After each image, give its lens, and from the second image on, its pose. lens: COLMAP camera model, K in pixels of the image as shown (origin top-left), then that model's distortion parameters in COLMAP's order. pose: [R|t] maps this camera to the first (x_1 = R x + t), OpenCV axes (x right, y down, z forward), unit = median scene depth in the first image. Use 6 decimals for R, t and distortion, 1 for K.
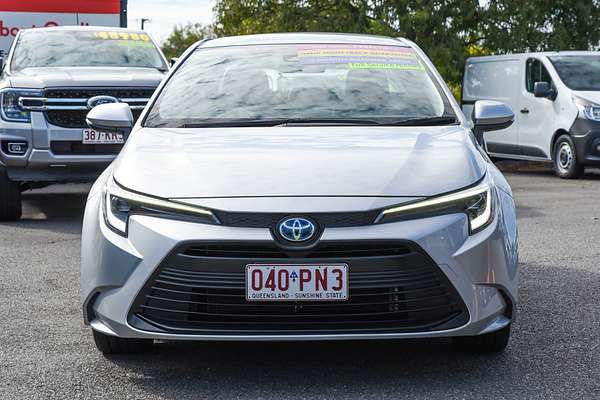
lens RADIAL K [[1125.9, 0, 300.0], [0, 1125.9, 199.7], [0, 0, 1]] dist [-0.064538, 0.000000]
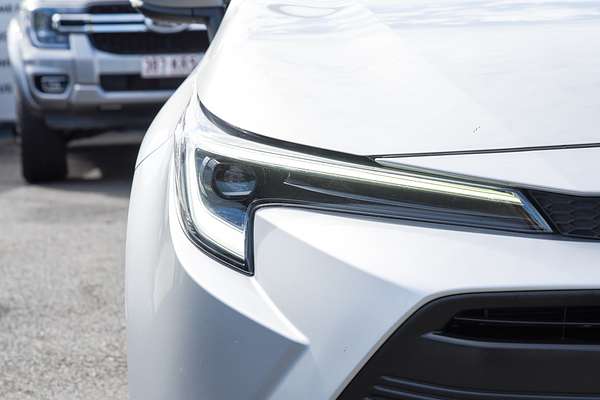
lens RADIAL K [[1206.3, 0, 300.4], [0, 1206.3, 200.1], [0, 0, 1]] dist [0.389022, 0.000000]
pose [[0.997189, -0.026798, -0.069973, -0.033099], [0.030033, 0.998509, 0.045592, -0.001595], [0.068647, -0.047566, 0.996506, 0.189695]]
